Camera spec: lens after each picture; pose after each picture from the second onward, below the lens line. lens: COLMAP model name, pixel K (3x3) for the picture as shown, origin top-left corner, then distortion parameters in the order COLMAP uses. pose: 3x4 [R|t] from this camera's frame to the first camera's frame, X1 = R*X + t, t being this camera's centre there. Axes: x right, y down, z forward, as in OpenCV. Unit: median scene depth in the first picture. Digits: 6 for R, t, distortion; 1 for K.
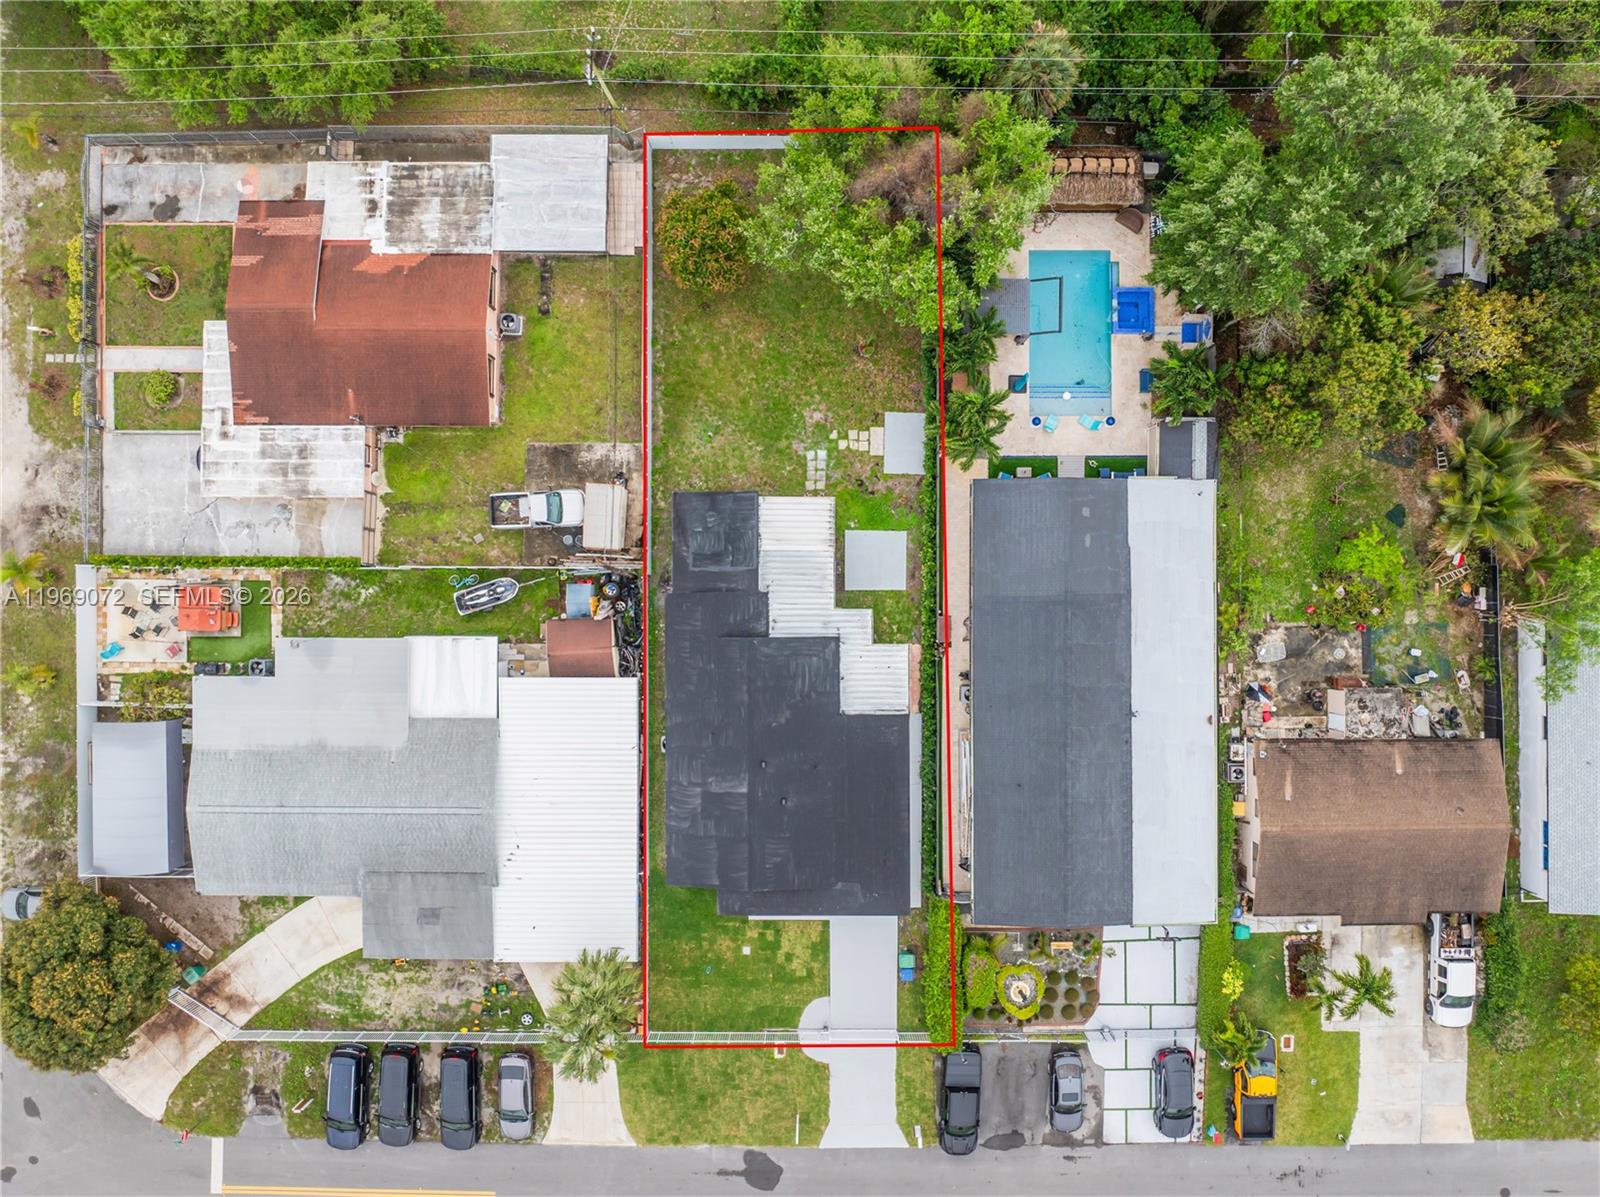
lens RADIAL K [[1118.8, 0, 800.0], [0, 1118.8, 598.5], [0, 0, 1]] dist [-0.043892, 0.007393]
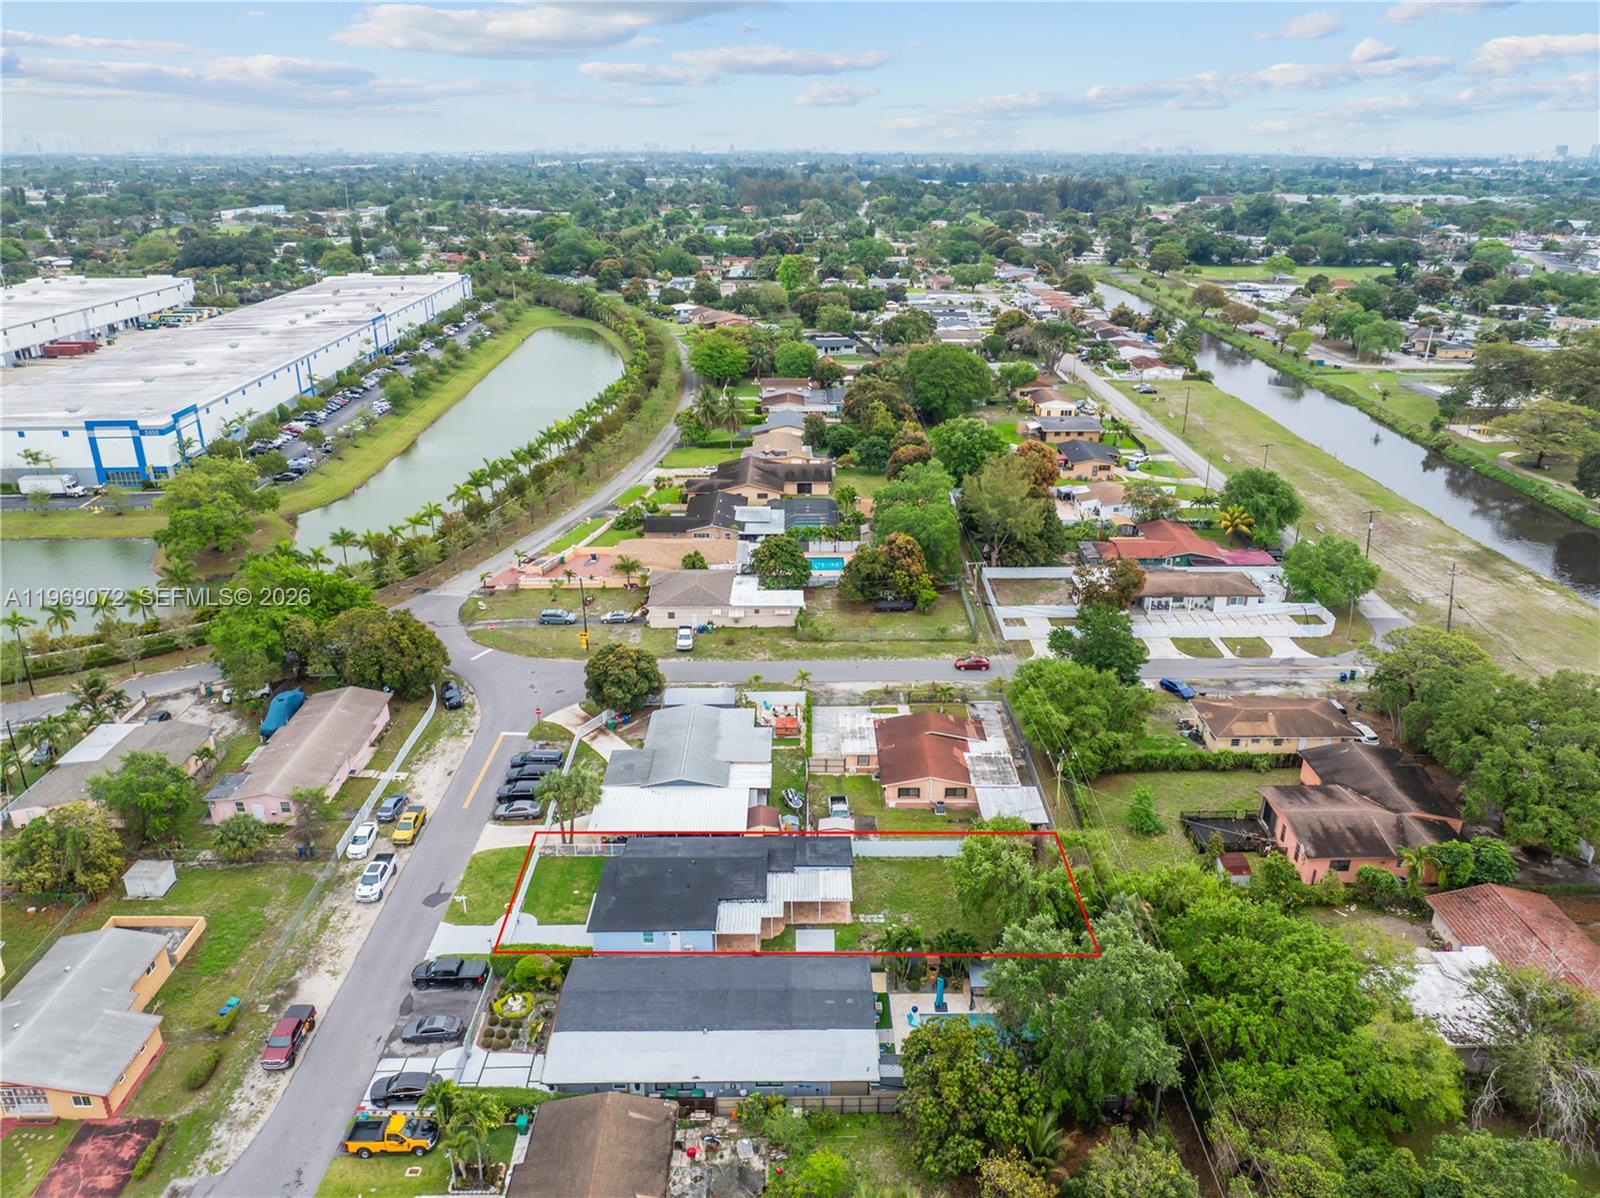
lens RADIAL K [[1112.5, 0, 804.5], [0, 1112.5, 598.7], [0, 0, 1]] dist [-0.019550, 0.000562]
pose [[0.007700, 0.377539, -0.925962, 1.311663], [-0.999961, 0.006973, -0.005472, -0.014659], [0.004391, 0.925967, 0.377578, -0.016942]]
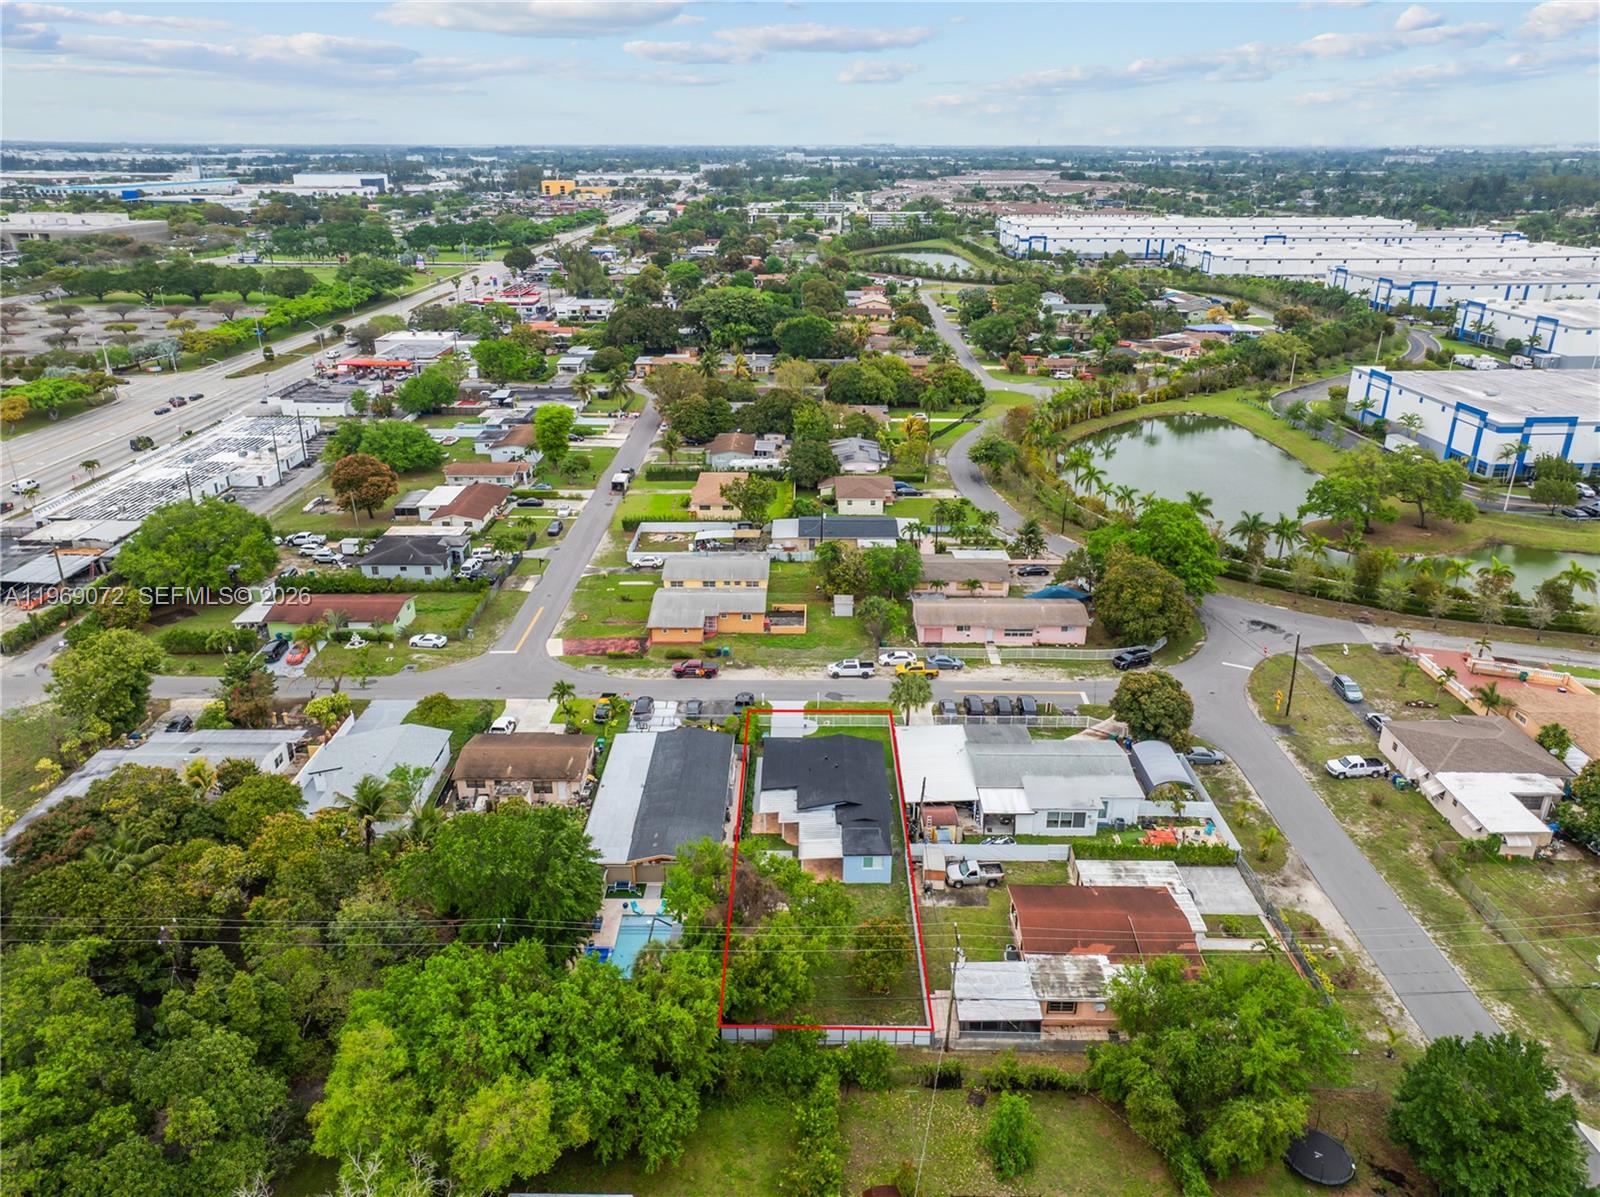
lens RADIAL K [[1097.5, 0, 803.0], [0, 1097.5, 603.4], [0, 0, 1]] dist [0.007999, 0.000616]
pose [[-0.999962, -0.002069, 0.008502, 0.011240], [0.008651, -0.379141, 0.925299, -1.446597], [0.001309, 0.925337, 0.379144, -0.004575]]
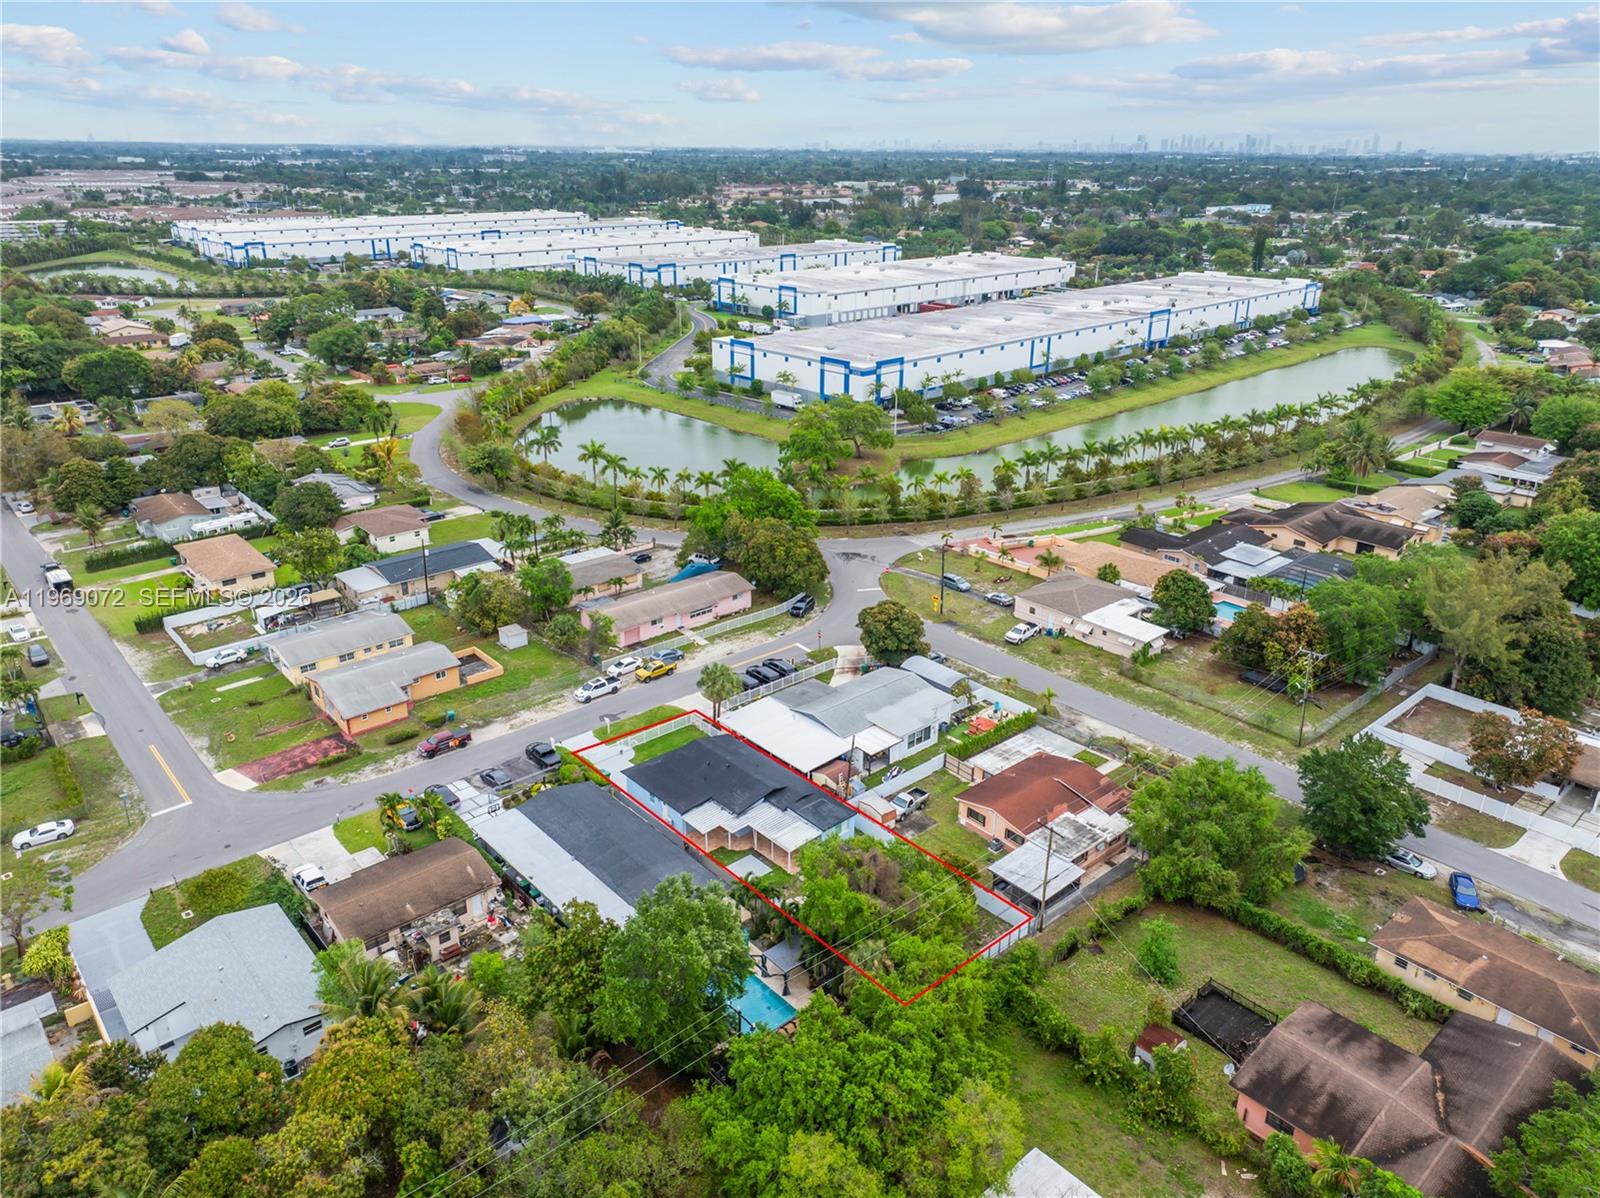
lens RADIAL K [[1107.6, 0, 801.8], [0, 1107.6, 589.4], [0, 0, 1]] dist [-0.001008, -0.003432]
pose [[-0.750268, 0.242502, -0.615054, 0.941472], [-0.661132, -0.277167, 0.697196, -1.145981], [-0.001401, 0.929716, 0.368276, -0.014662]]
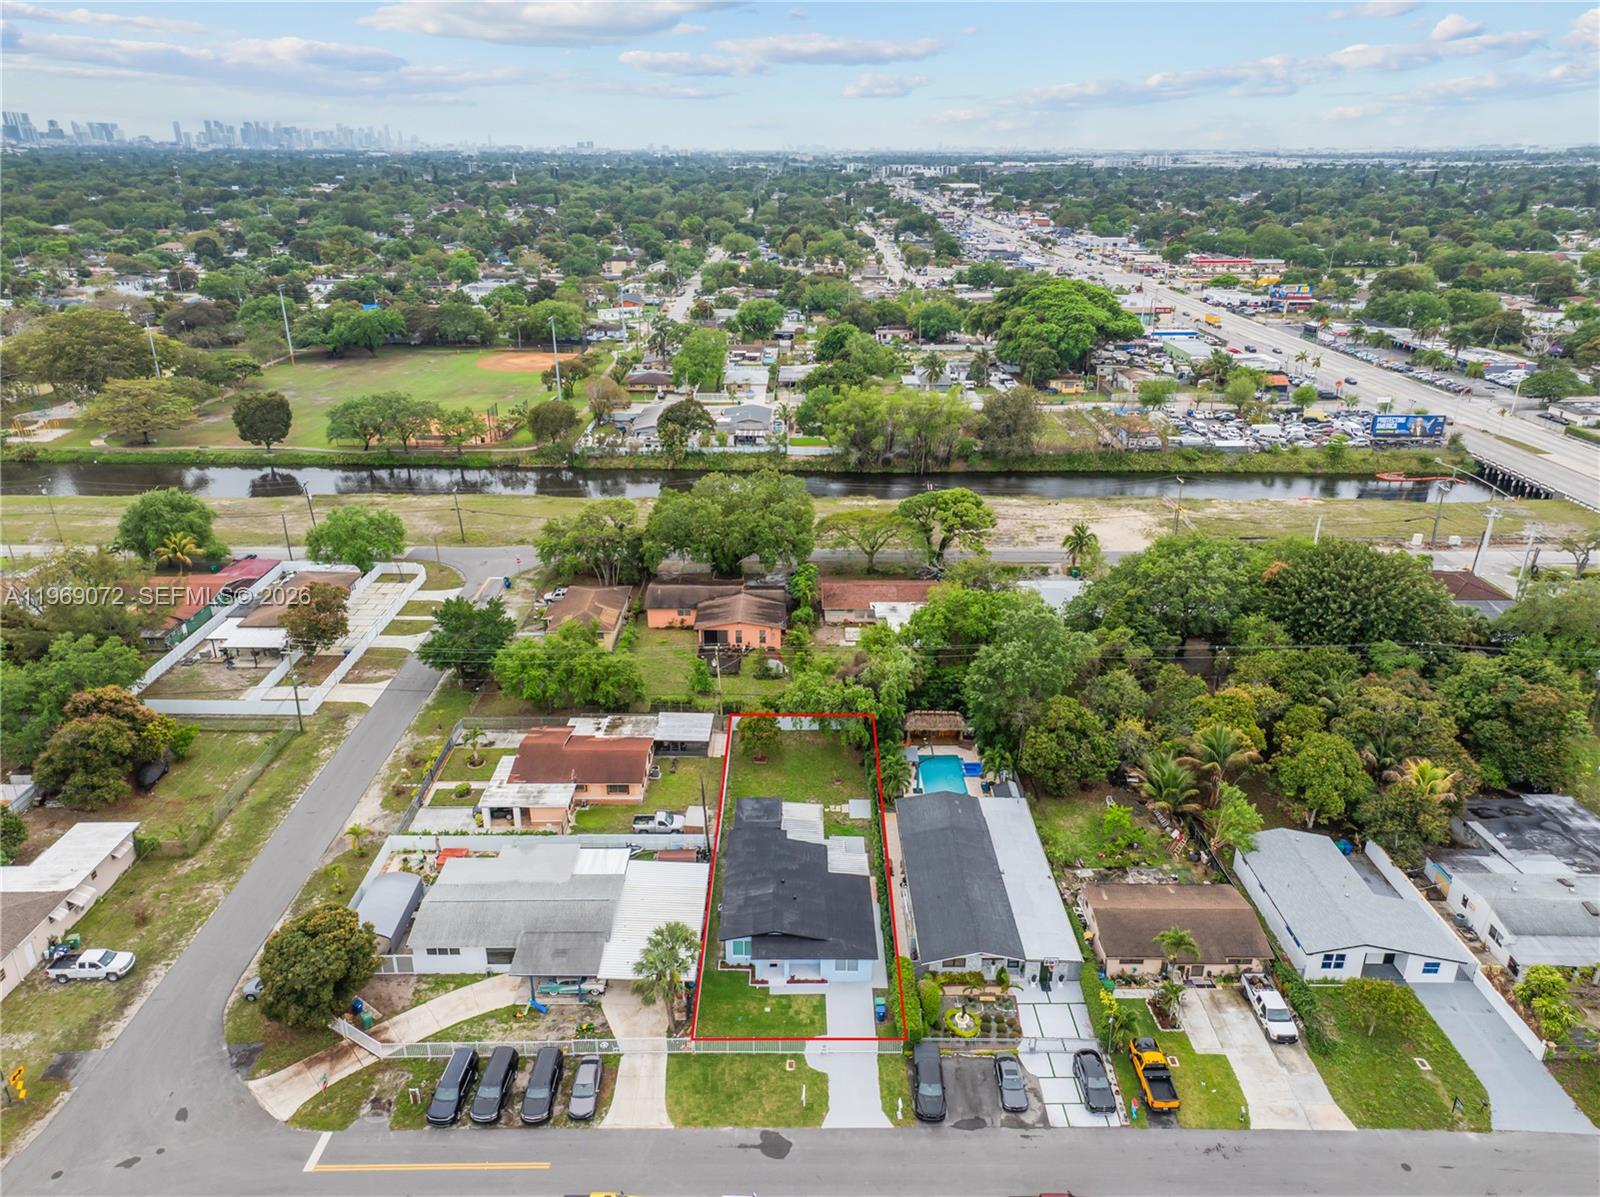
lens RADIAL K [[1097.5, 0, 803.0], [0, 1097.5, 603.4], [0, 0, 1]] dist [0.007999, 0.000616]
pose [[0.999987, 0.002667, 0.004422, -0.010395], [0.003043, 0.387538, -0.921849, 1.409505], [-0.004172, 0.921850, 0.387525, -0.019493]]
